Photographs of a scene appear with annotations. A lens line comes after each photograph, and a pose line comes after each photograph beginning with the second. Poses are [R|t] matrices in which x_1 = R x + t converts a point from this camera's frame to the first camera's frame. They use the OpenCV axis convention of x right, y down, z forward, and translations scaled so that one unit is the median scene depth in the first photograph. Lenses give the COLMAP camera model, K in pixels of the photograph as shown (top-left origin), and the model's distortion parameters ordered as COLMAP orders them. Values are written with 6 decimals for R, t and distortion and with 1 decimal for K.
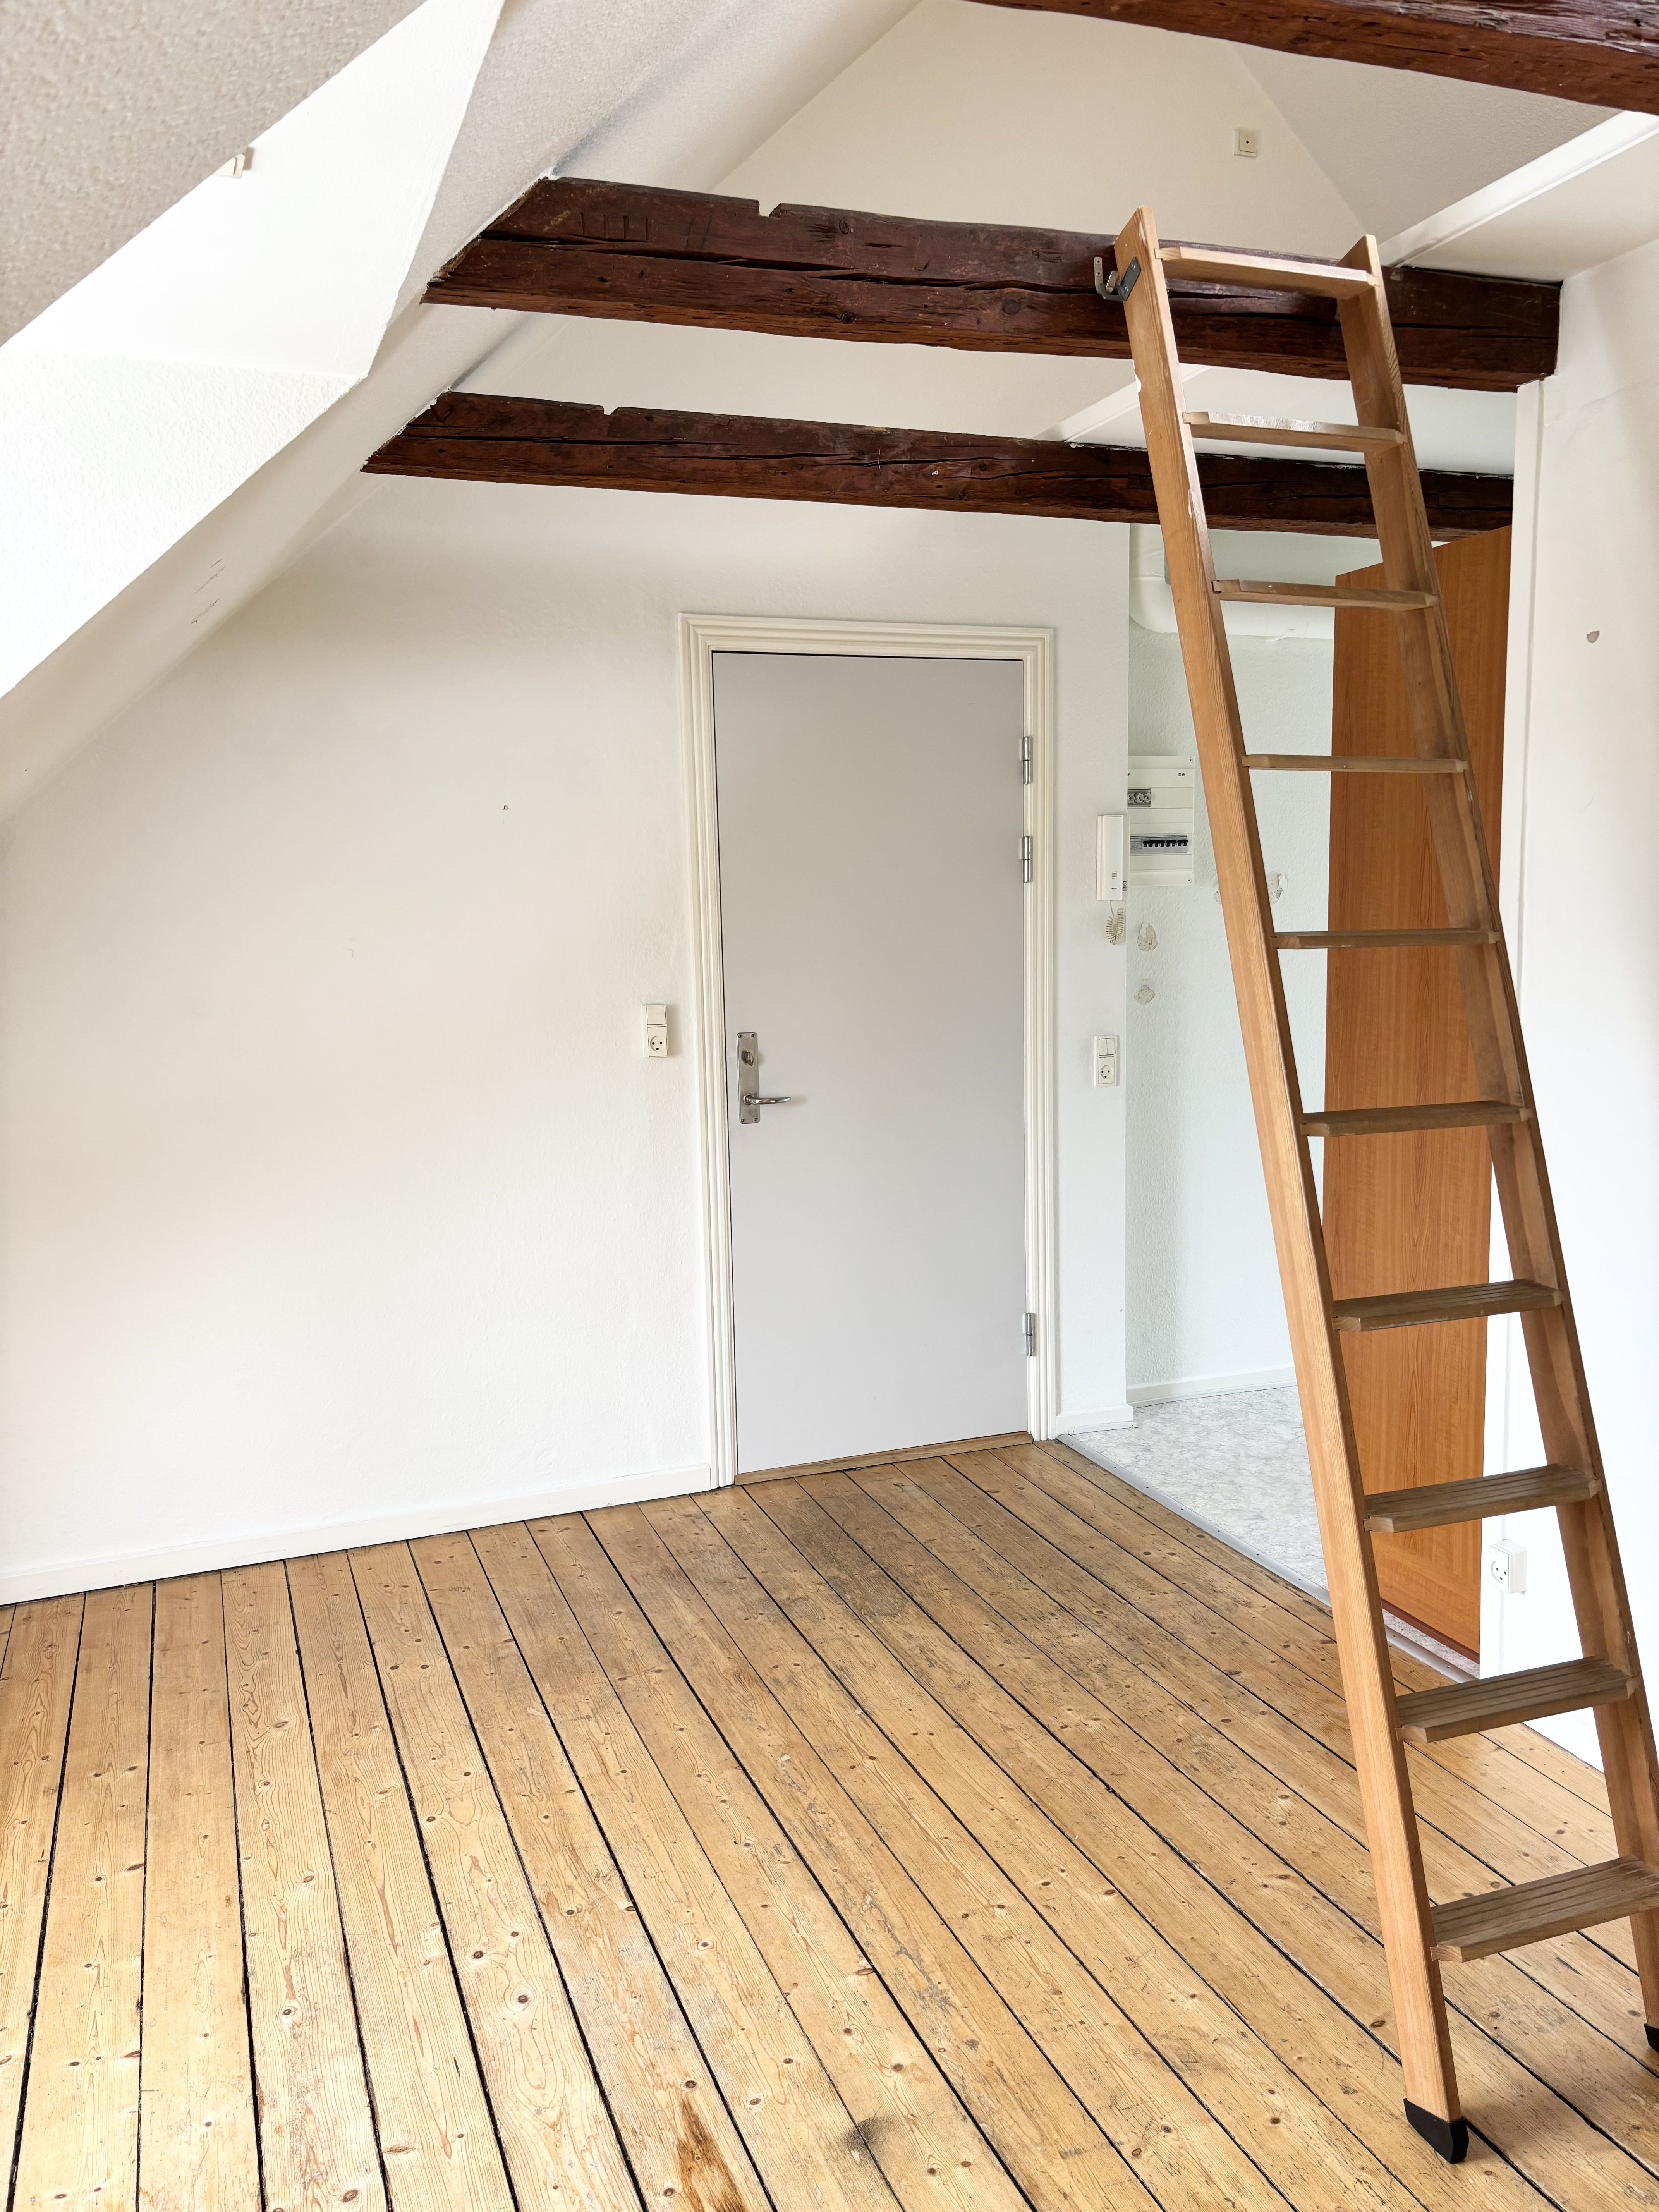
lens RADIAL K [[1674.9, 0, 809.9], [0, 1674.9, 1108.2], [0, 0, 1]] dist [0.055068, -0.045201]
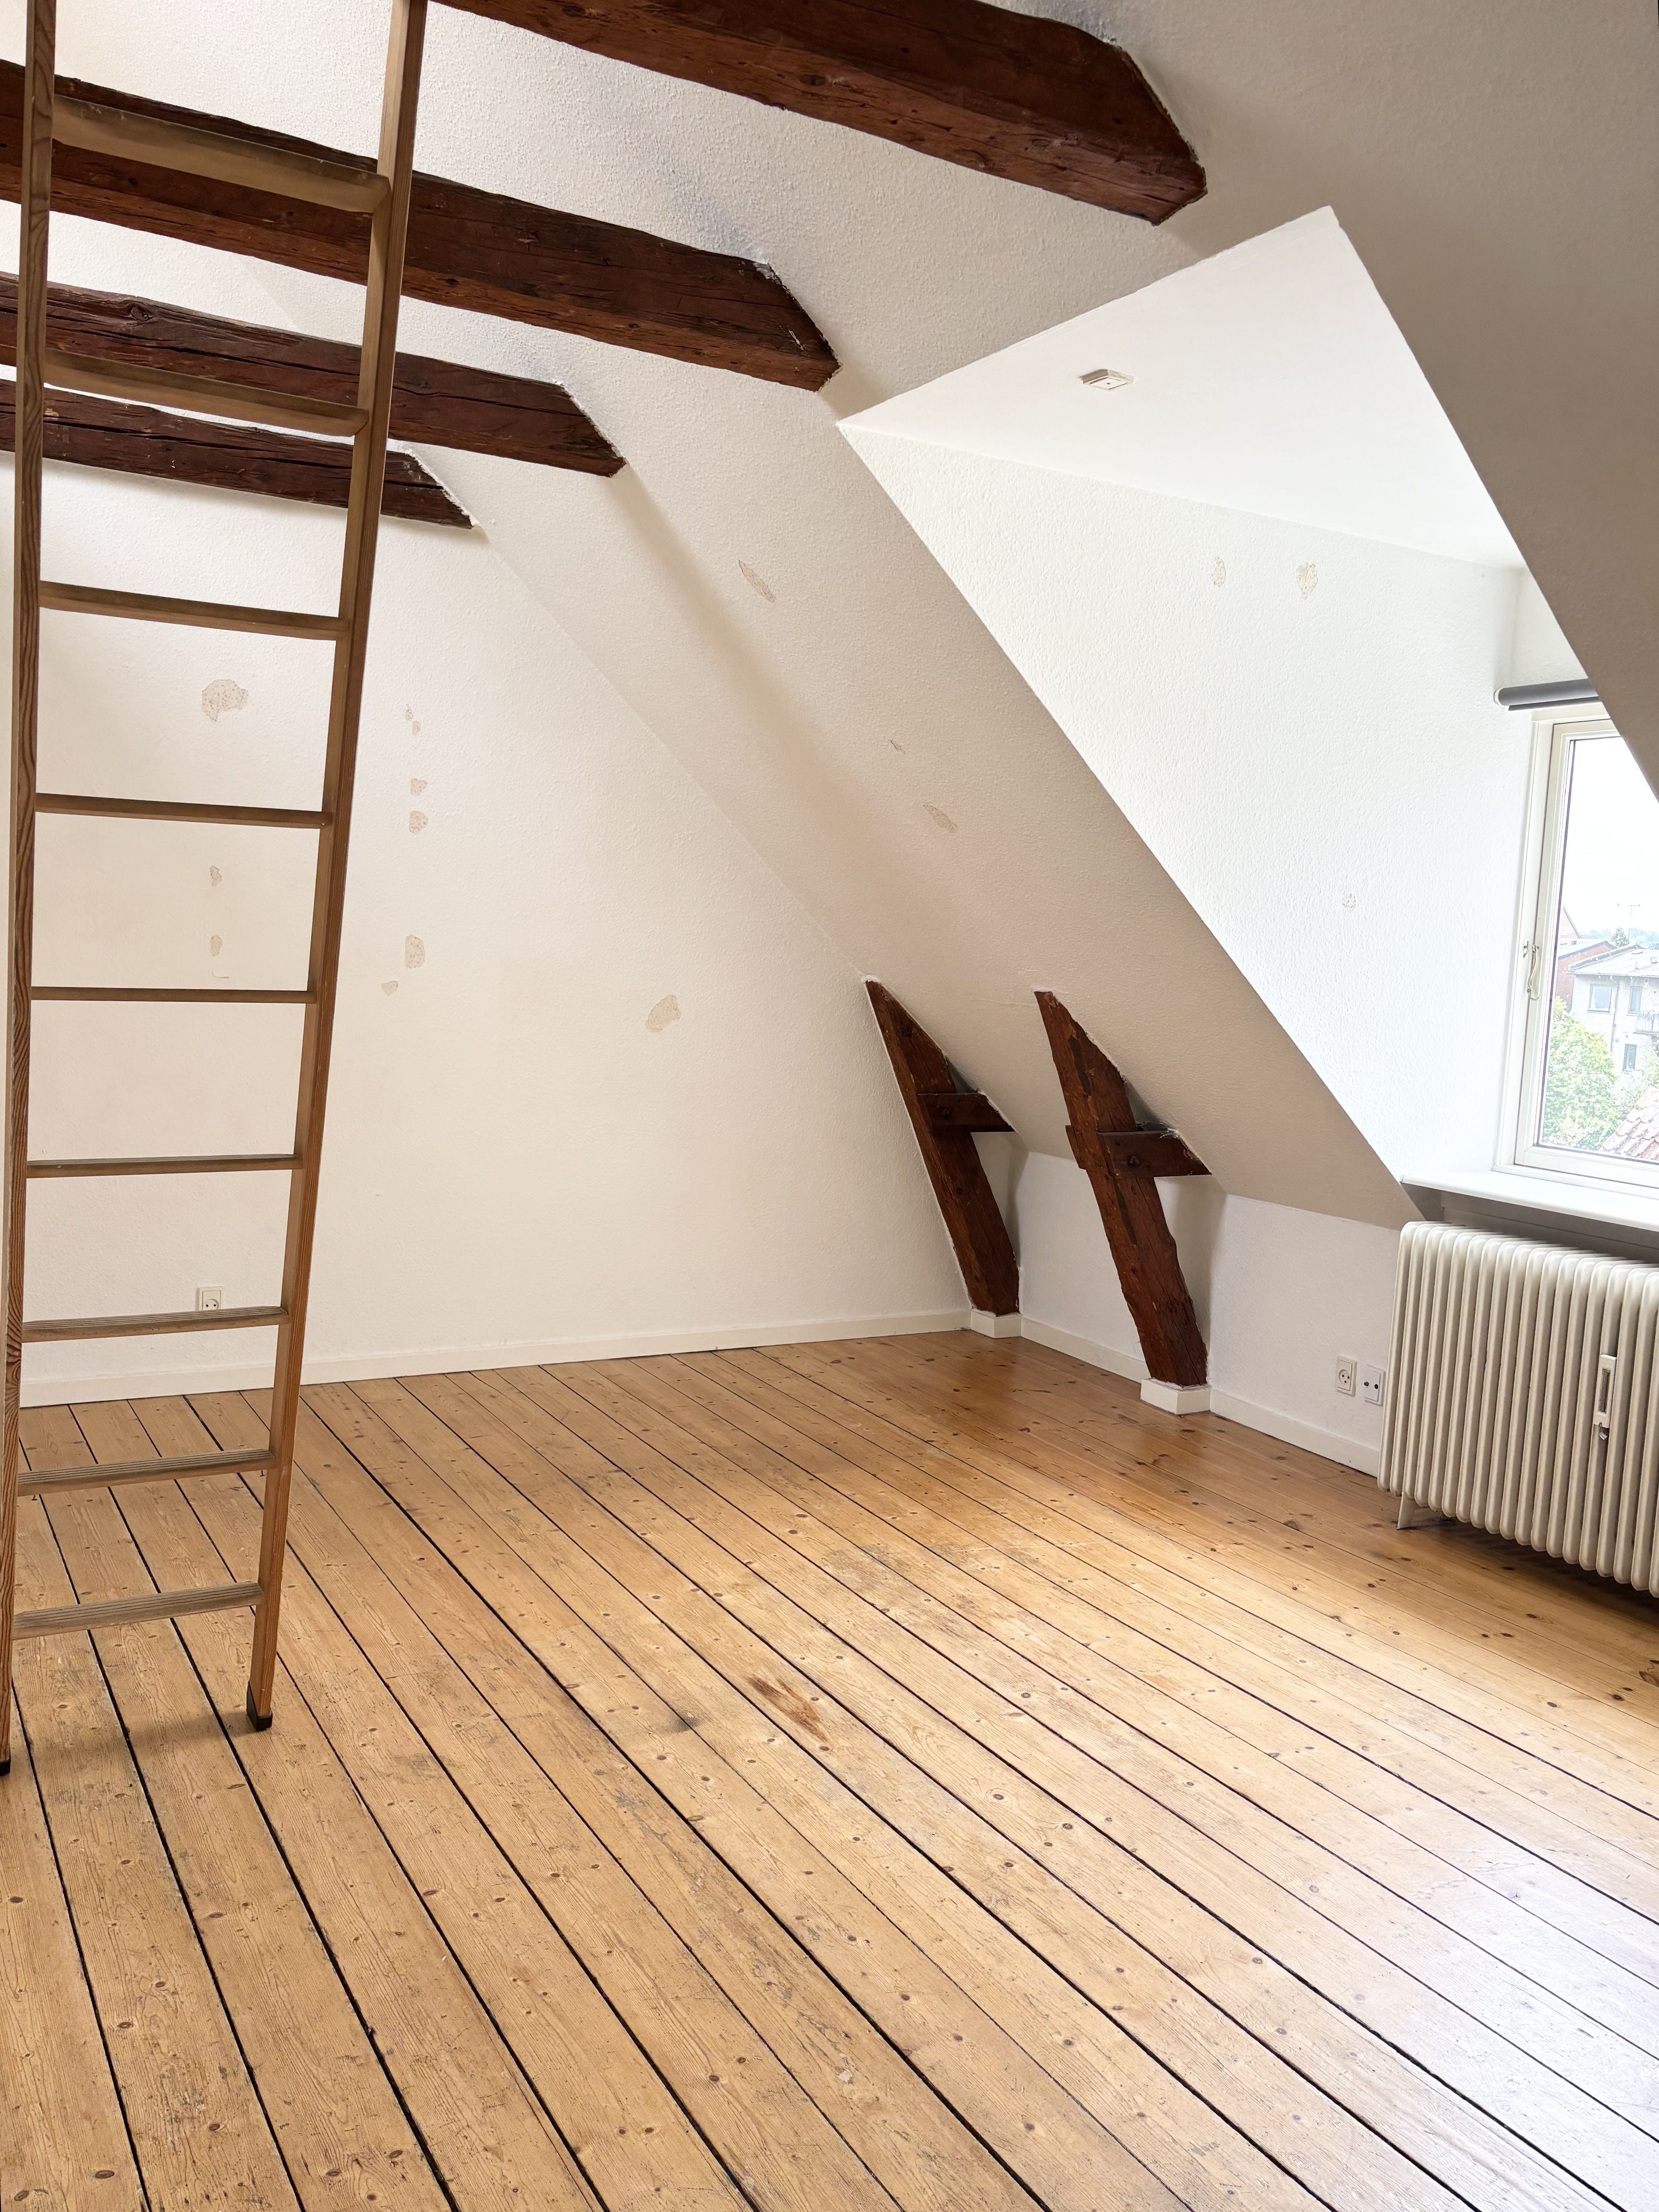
lens RADIAL K [[1754.2, 0, 823.8], [0, 1754.2, 1093.2], [0, 0, 1]] dist [0.030696, -0.012681]
pose [[-0.985972, -0.012620, -0.166431, 0.146737], [-0.049977, 0.973710, 0.222242, -0.183848], [0.159251, 0.227442, -0.960682, 2.027957]]
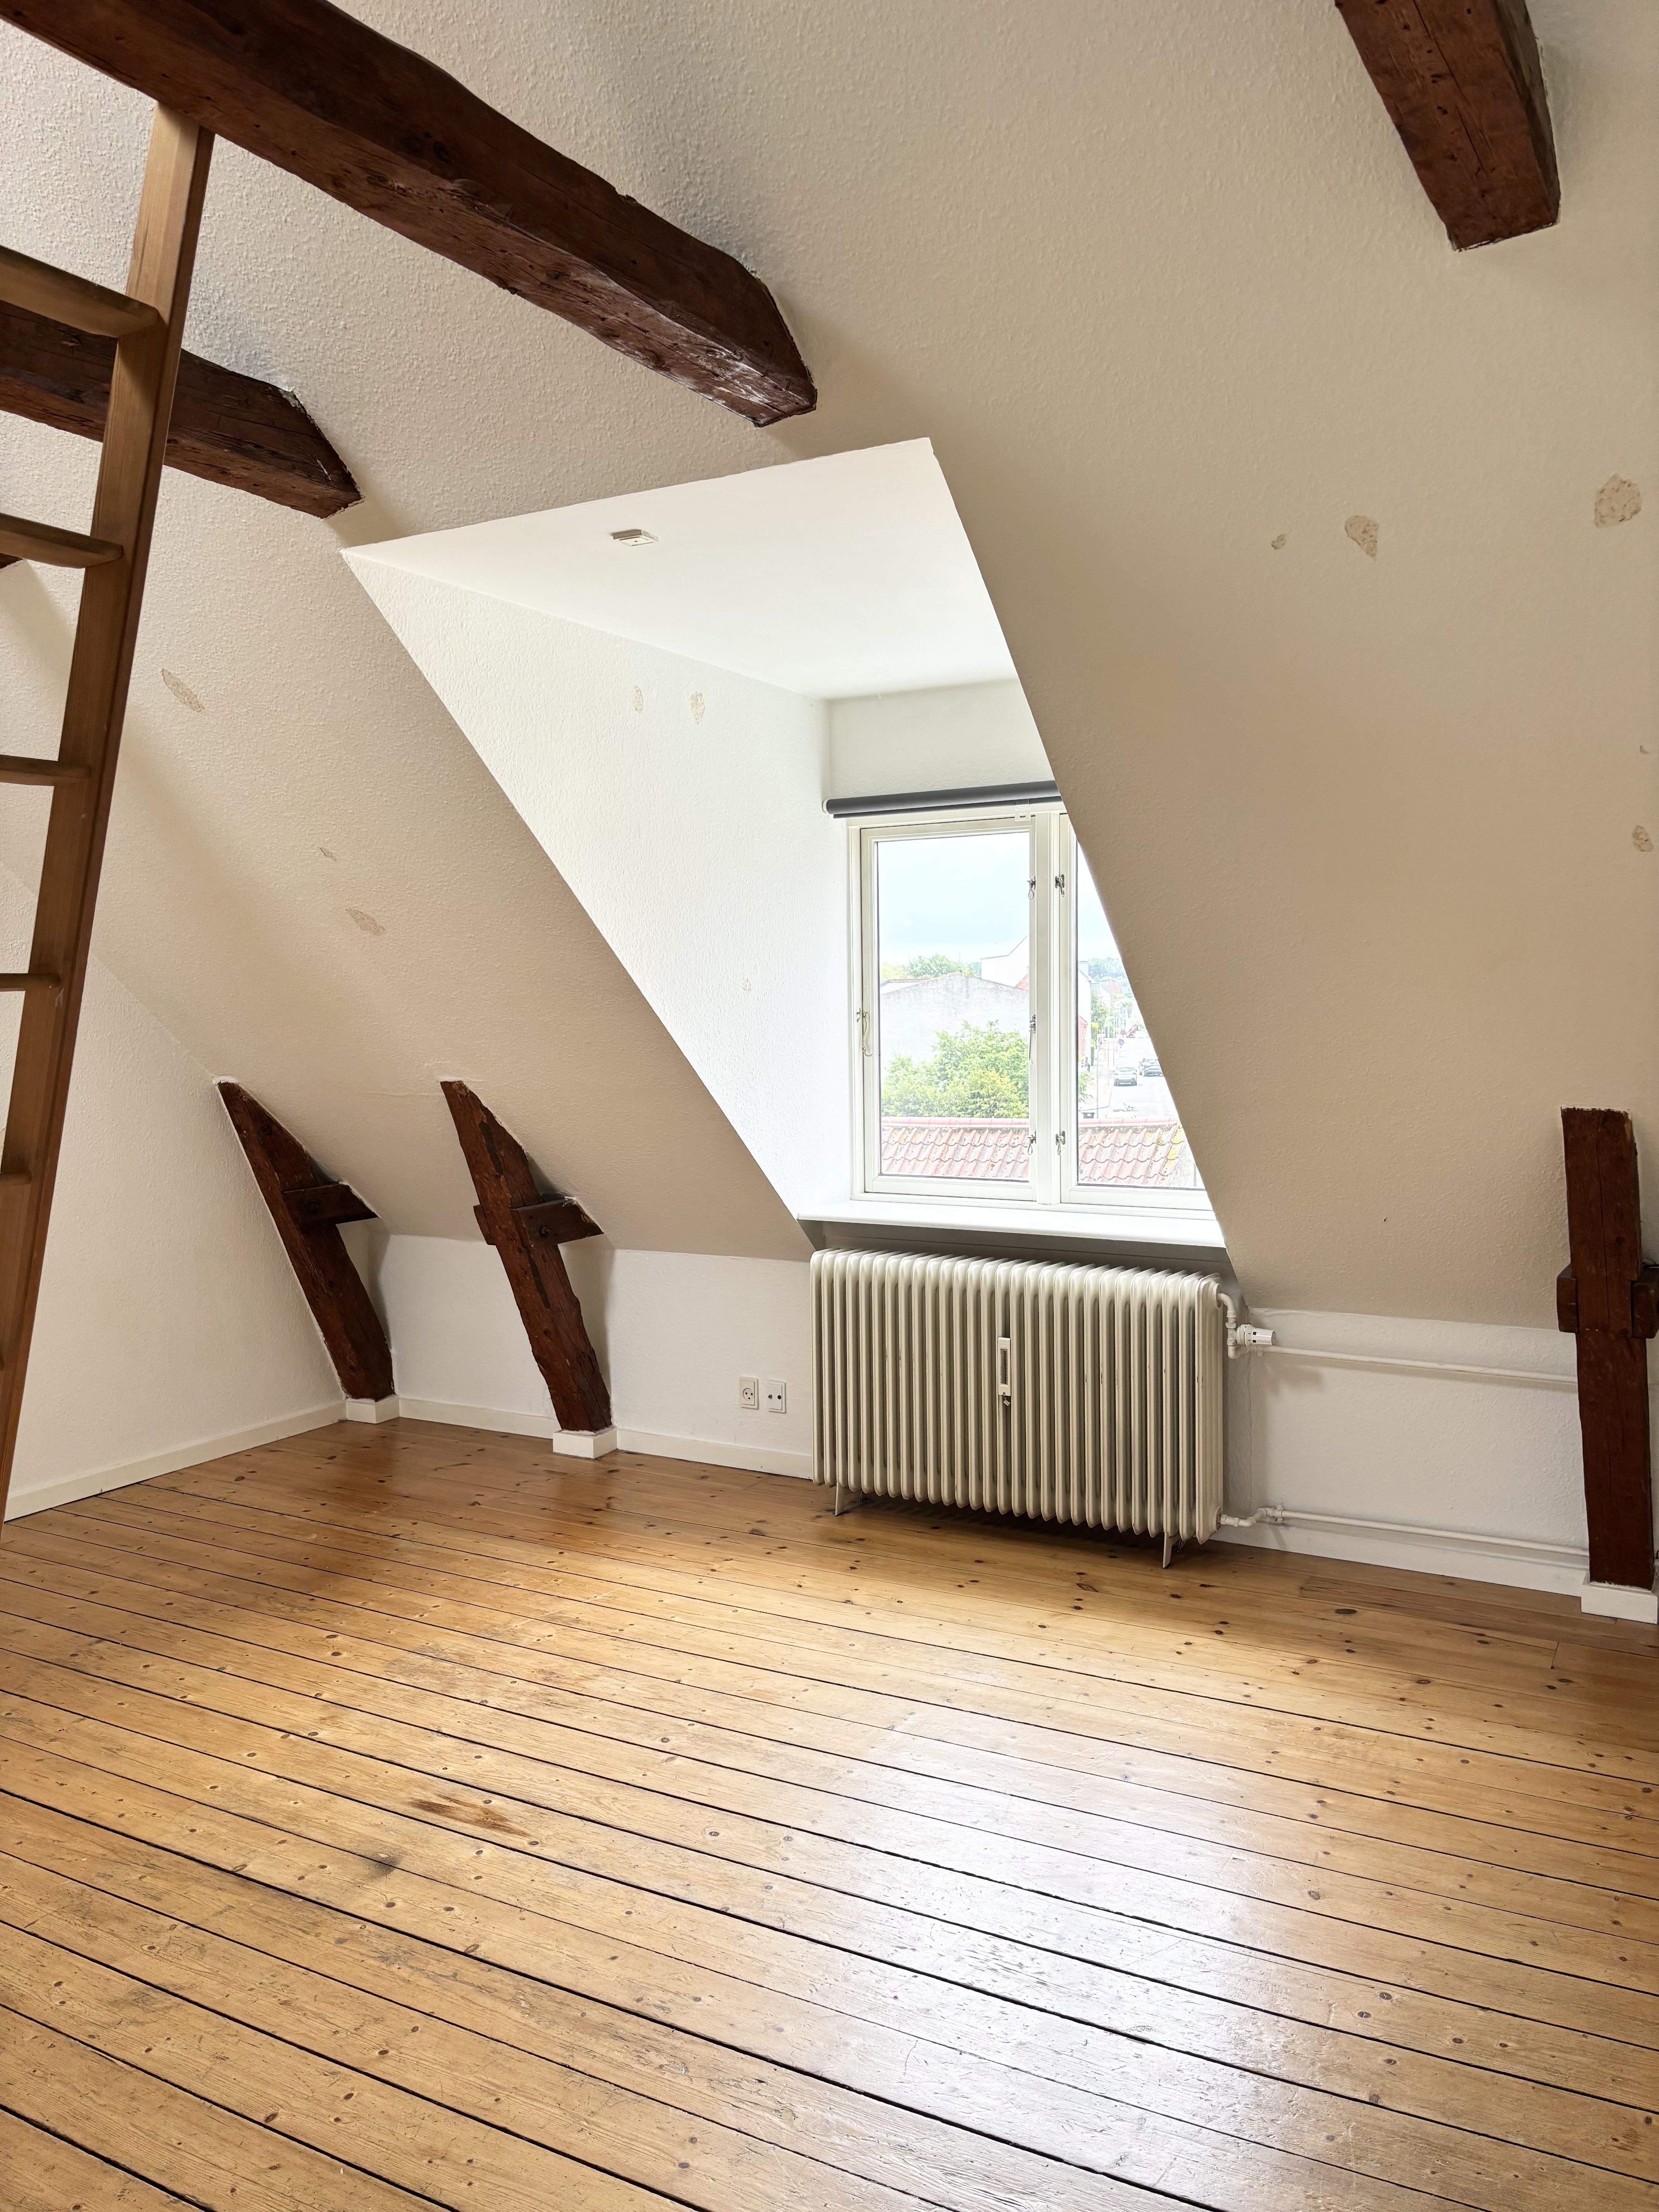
lens RADIAL K [[1674.9, 0, 815.8], [0, 1674.9, 1092.3], [0, 0, 1]] dist [0.055068, -0.045201]
pose [[-0.765963, 0.065784, -0.639511, 0.523781], [-0.053120, 0.984873, 0.164934, -0.205801], [0.640687, 0.160304, -0.750881, 1.901628]]
